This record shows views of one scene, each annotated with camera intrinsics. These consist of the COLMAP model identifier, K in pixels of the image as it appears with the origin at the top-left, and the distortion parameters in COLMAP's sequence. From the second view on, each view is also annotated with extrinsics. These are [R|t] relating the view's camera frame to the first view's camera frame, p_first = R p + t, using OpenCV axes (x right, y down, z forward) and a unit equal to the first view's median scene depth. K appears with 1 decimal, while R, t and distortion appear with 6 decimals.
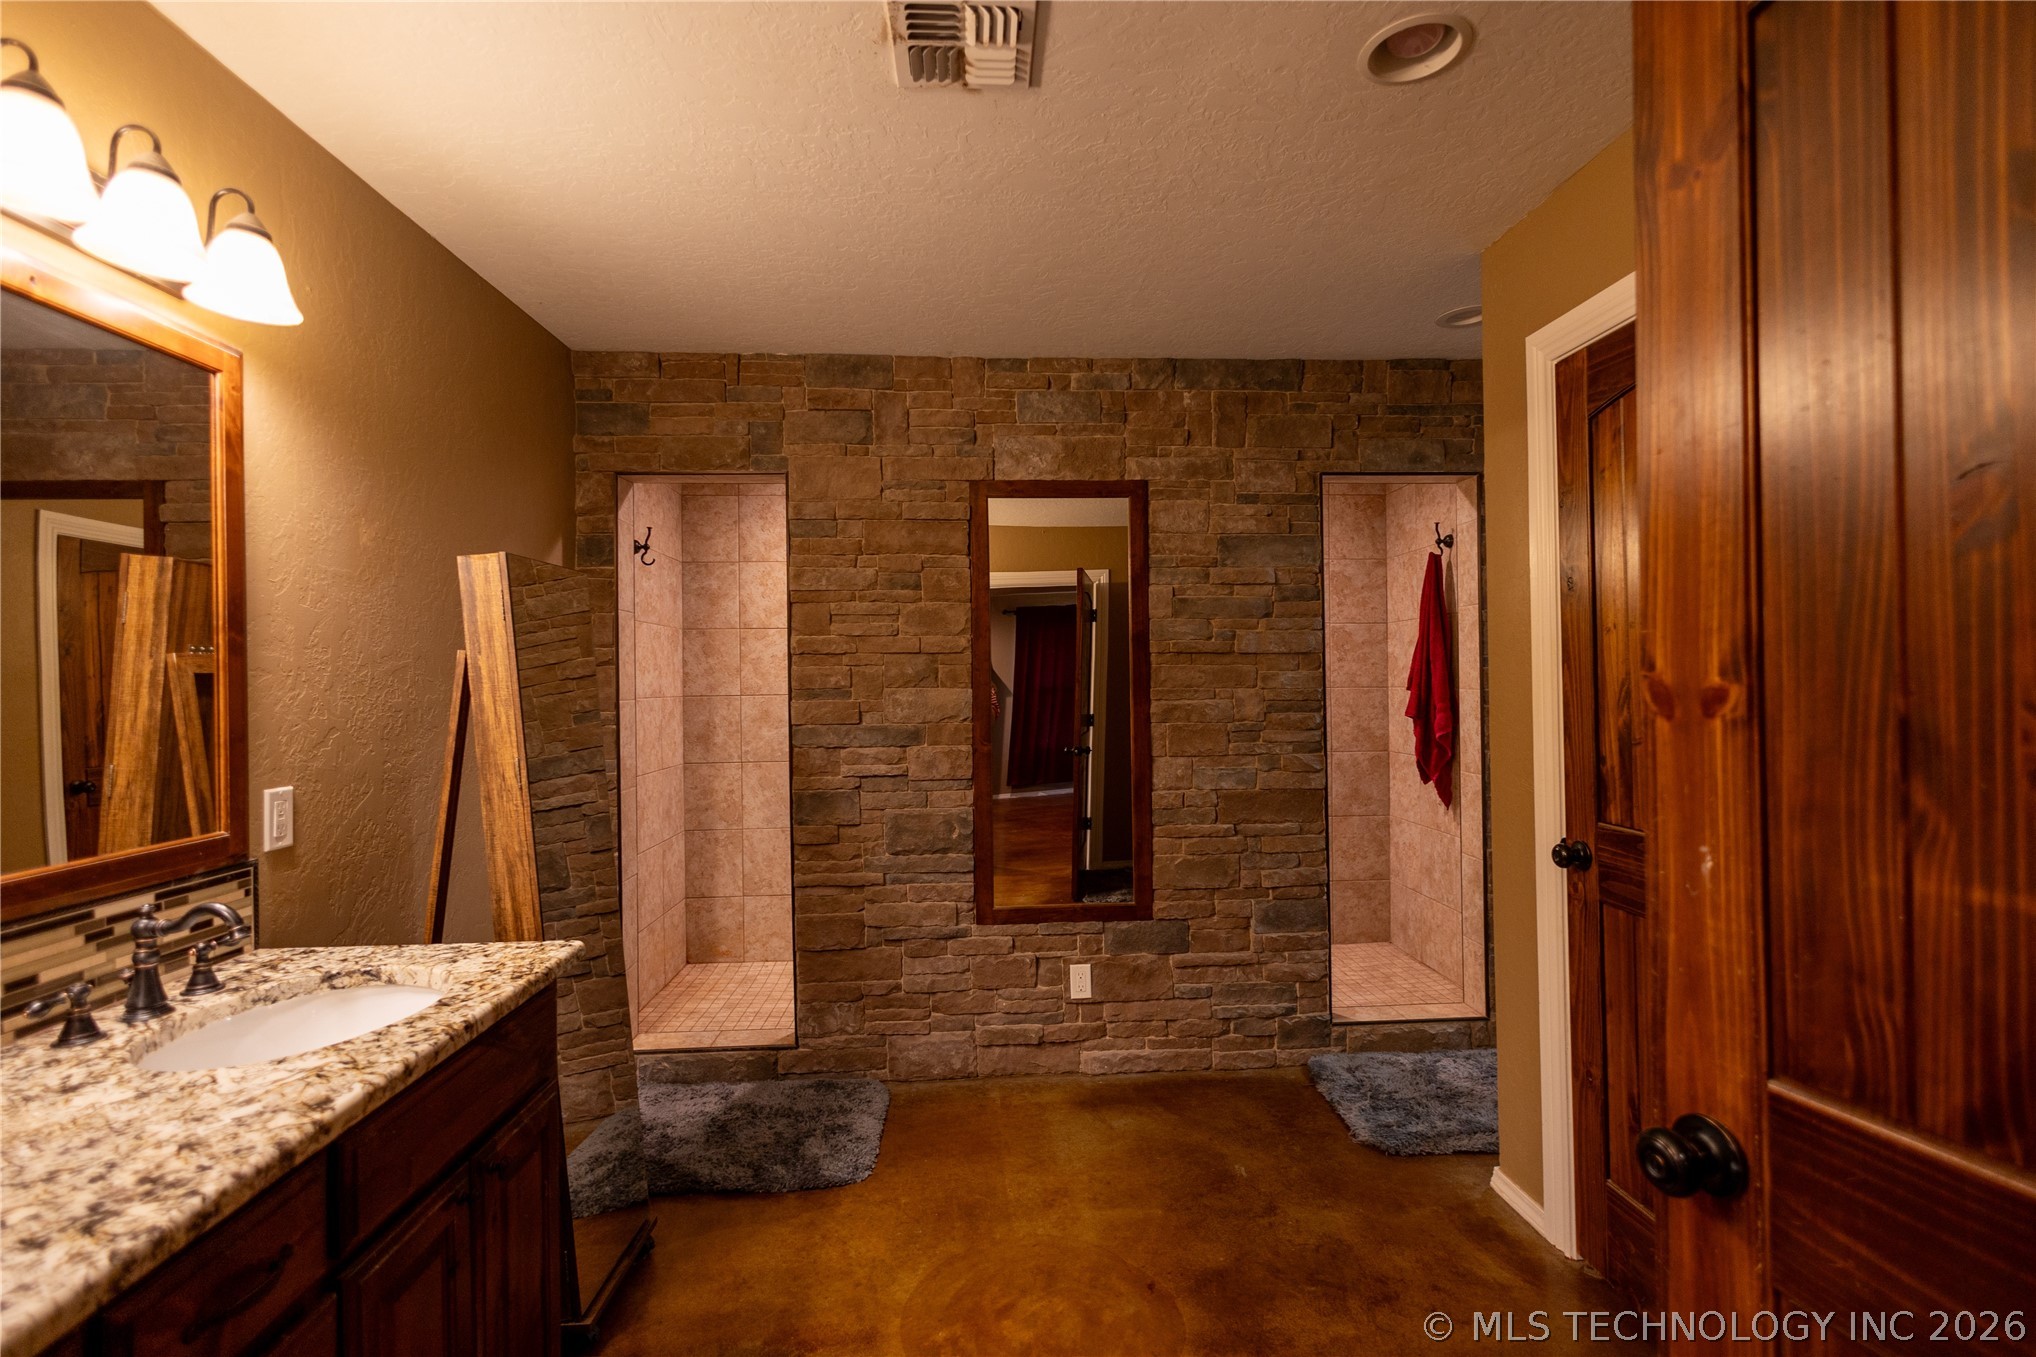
lens RADIAL K [[933.0, 0, 1021.6], [0, 933.0, 676.1], [0, 0, 1]] dist [0.012809, -0.005675]
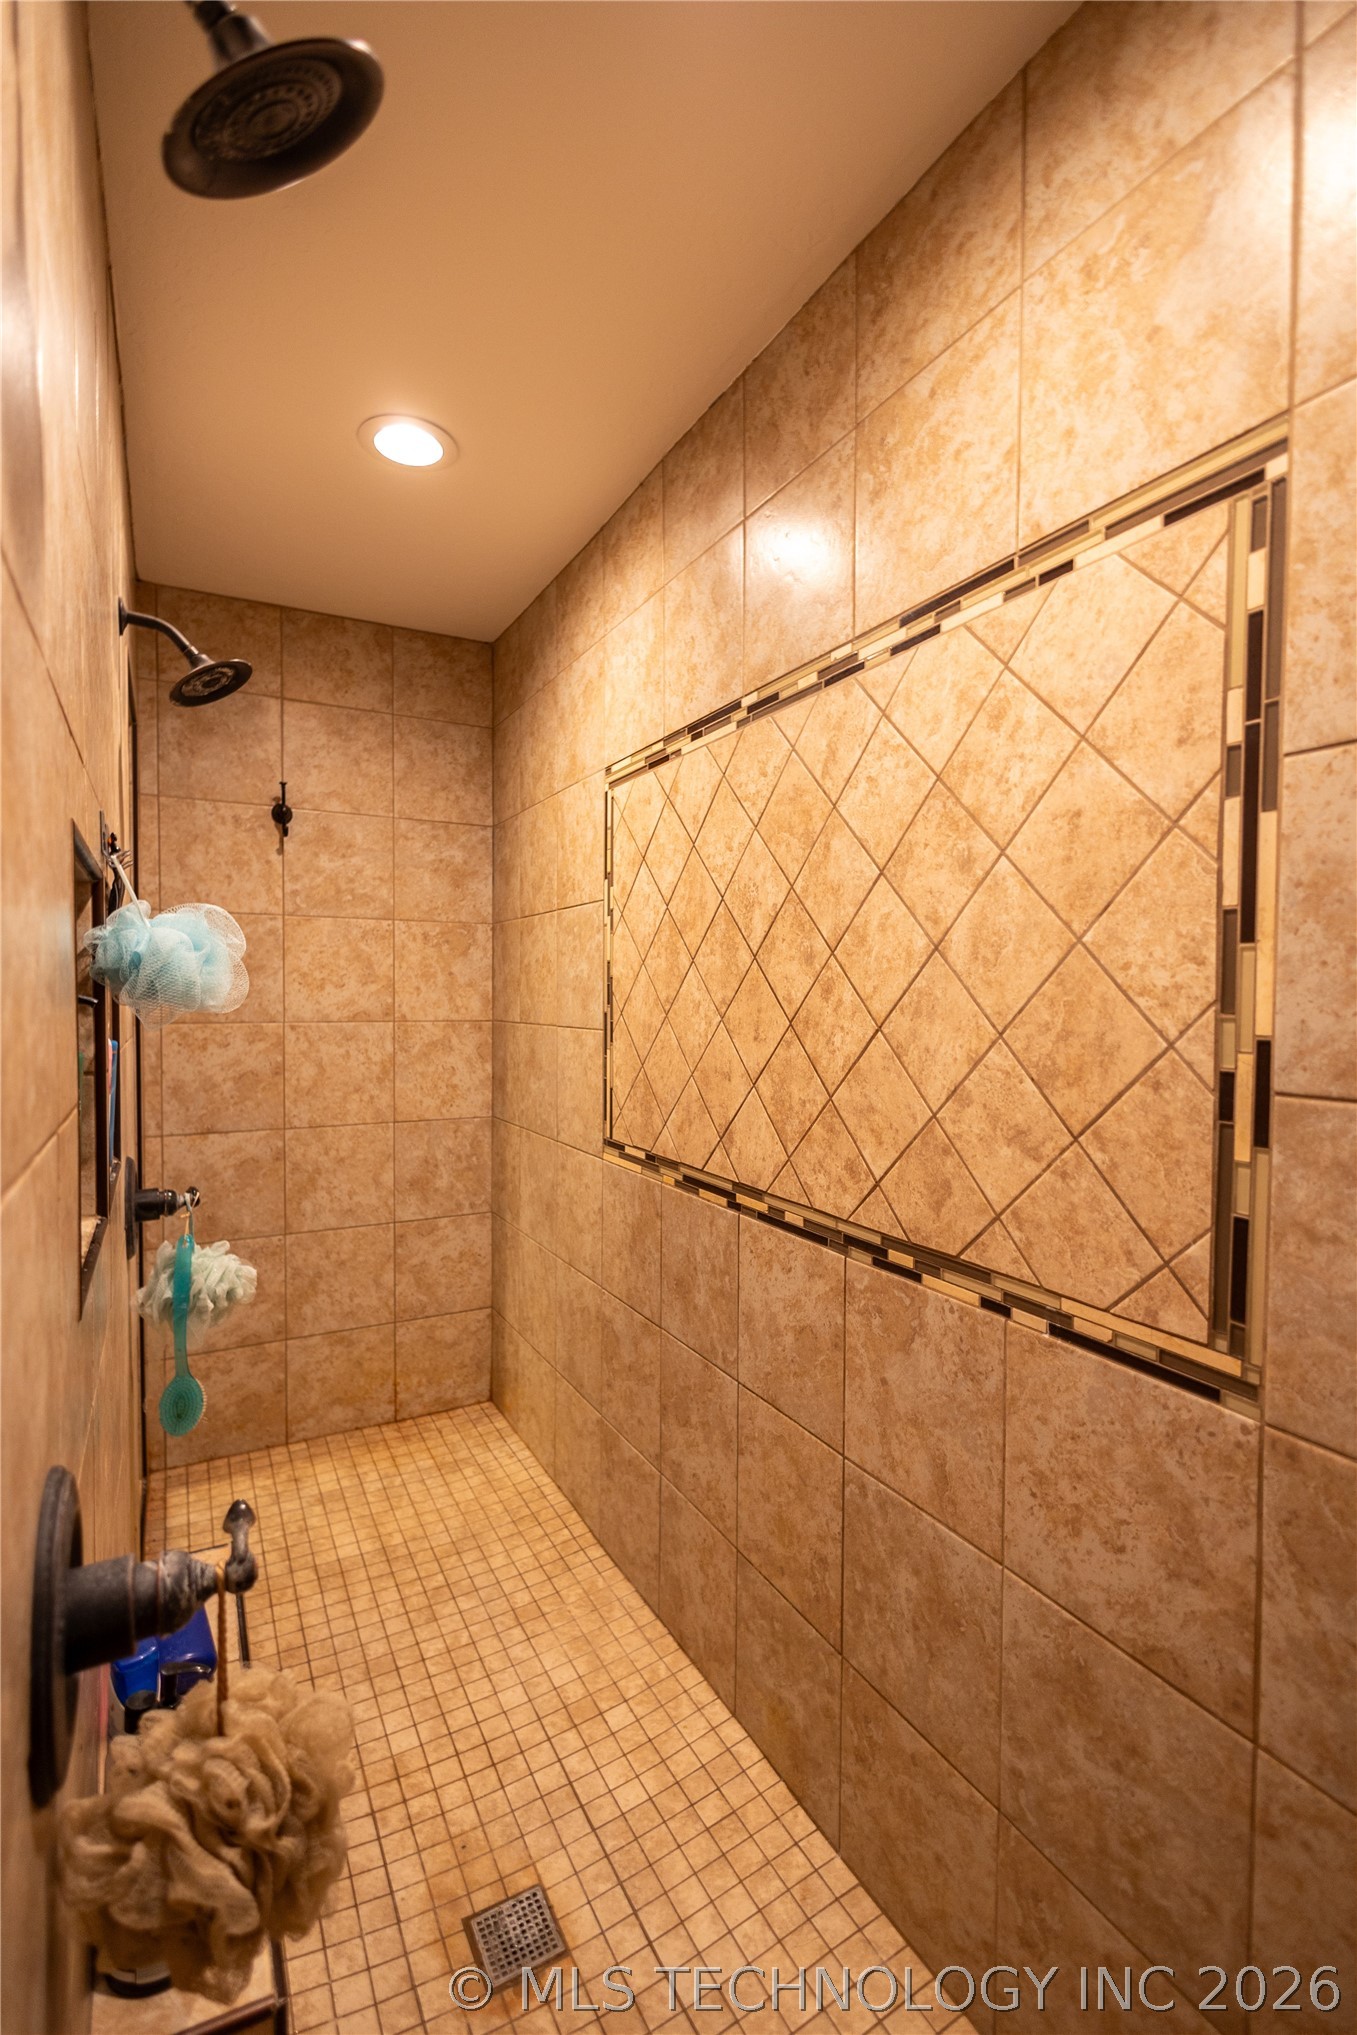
lens RADIAL K [[932.6, 0, 676.7], [0, 932.6, 1025.4], [0, 0, 1]] dist [0.012809, -0.005675]
pose [[0.420828, 0.044406, -0.906053, 0.433492], [-0.007731, 0.998940, 0.045367, -0.010739], [0.907108, -0.012087, 0.420725, 1.110185]]
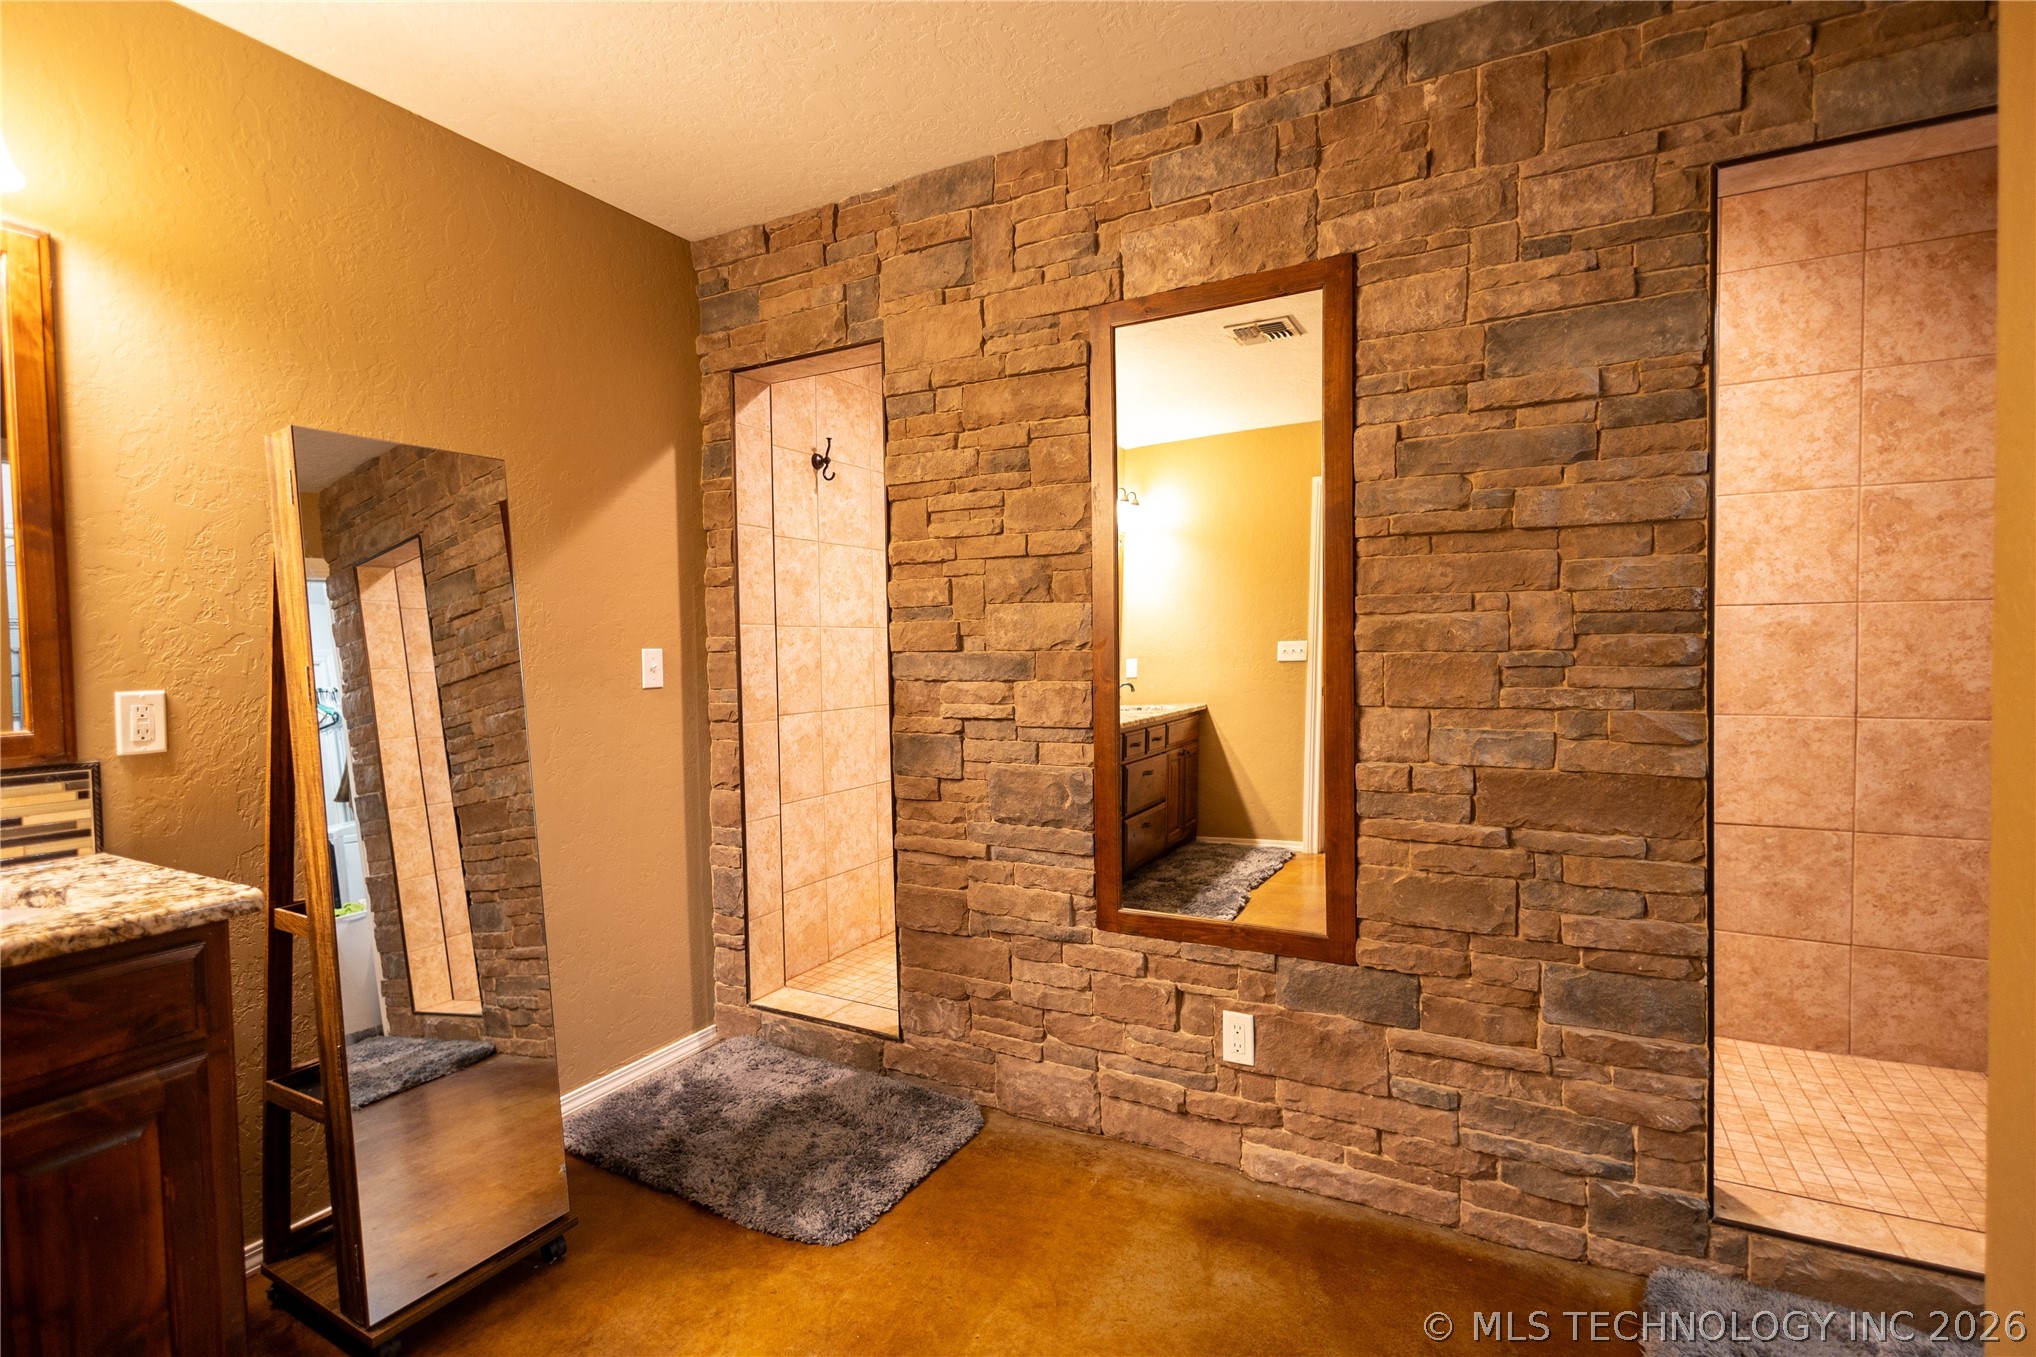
lens RADIAL K [[933.0, 0, 1031.5], [0, 933.0, 675.3], [0, 0, 1]] dist [0.012809, -0.005675]
pose [[0.852451, 0.016160, -0.522557, 0.283641], [0.008246, 0.998982, 0.044345, 0.037151], [0.522742, -0.042111, 0.851450, 0.366341]]
